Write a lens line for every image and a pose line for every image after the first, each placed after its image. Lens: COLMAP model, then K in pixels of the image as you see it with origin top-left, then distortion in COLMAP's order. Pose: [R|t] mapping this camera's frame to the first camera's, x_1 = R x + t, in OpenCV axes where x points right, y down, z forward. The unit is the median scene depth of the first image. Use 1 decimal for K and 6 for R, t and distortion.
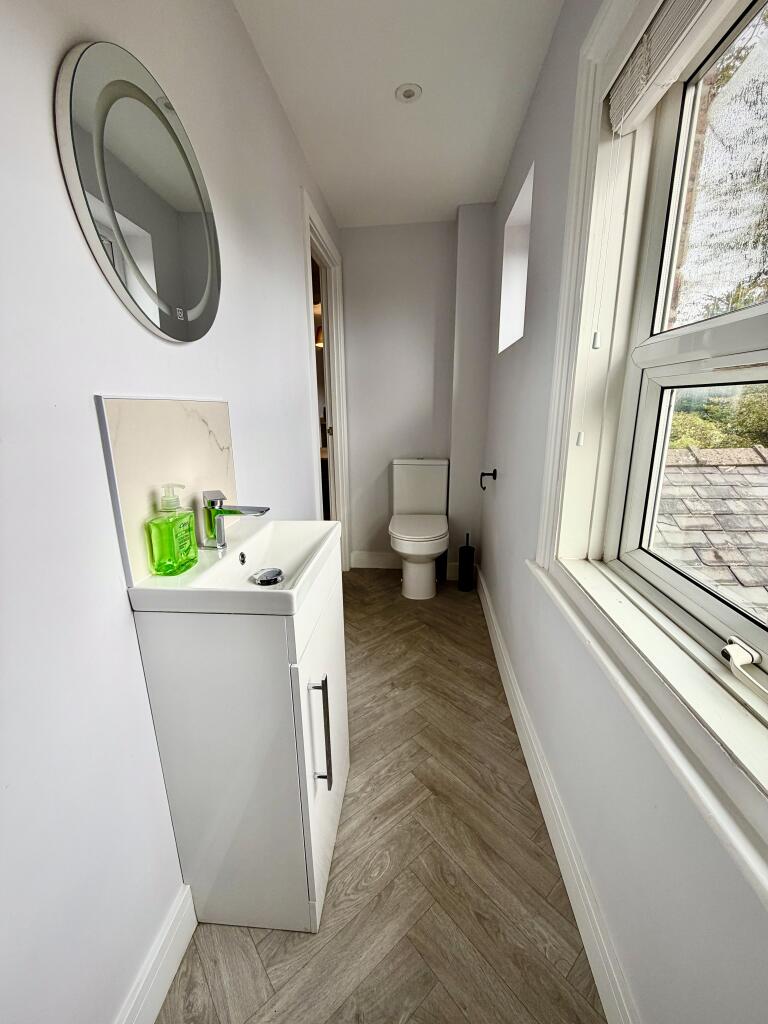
lens RADIAL K [[405.9, 0, 383.1], [0, 405.9, 511.0], [0, 0, 1]] dist [-0.001131, 0.000236]
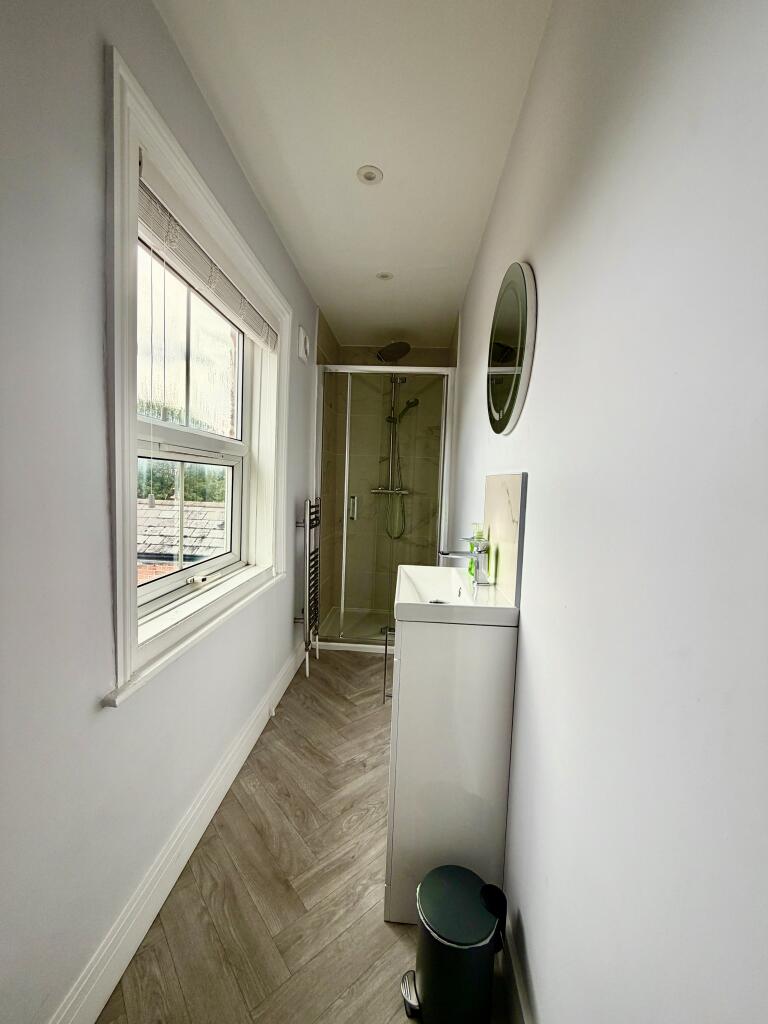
lens RADIAL K [[405.9, 0, 383.1], [0, 405.9, 511.0], [0, 0, 1]] dist [-0.001131, 0.000236]
pose [[-0.999421, -0.023086, -0.024993, -0.050204], [-0.029673, 0.950840, 0.308258, -0.418904], [0.016648, 0.308821, -0.950974, 1.714459]]
